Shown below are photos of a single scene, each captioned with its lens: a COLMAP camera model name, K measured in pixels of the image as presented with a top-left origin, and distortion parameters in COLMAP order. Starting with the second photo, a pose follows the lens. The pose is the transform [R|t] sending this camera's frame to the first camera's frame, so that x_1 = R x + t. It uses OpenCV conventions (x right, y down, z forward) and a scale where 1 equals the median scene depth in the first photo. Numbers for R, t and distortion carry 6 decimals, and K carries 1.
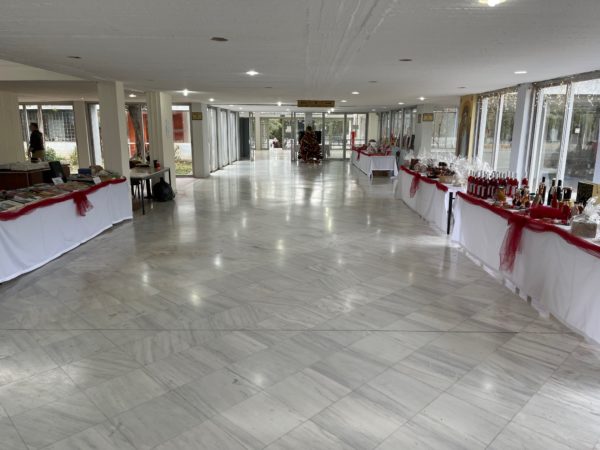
lens RADIAL K [[452.9, 0, 300.0], [0, 452.9, 225.0], [0, 0, 1]] dist [0.002623, 0.001041]
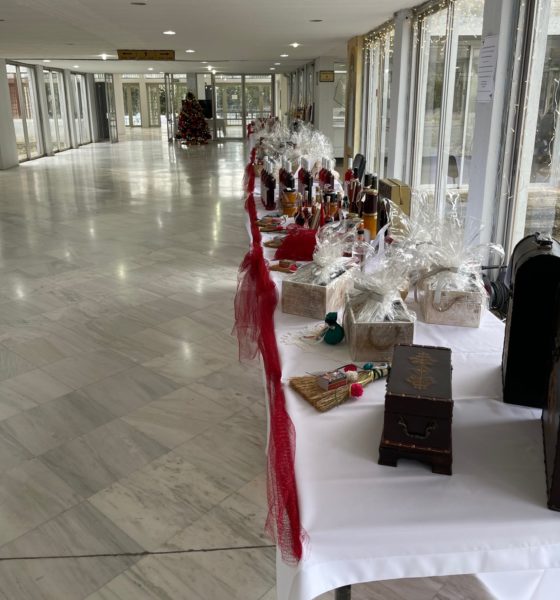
lens RADIAL K [[512.1, 0, 280.0], [0, 512.1, 300.0], [0, 0, 1]] dist [-0.002363, -0.004180]
pose [[0.998417, -0.028933, 0.048240, 0.121570], [0.020770, 0.986596, 0.161857, -0.016503], [-0.052277, -0.160599, 0.985634, 0.112839]]
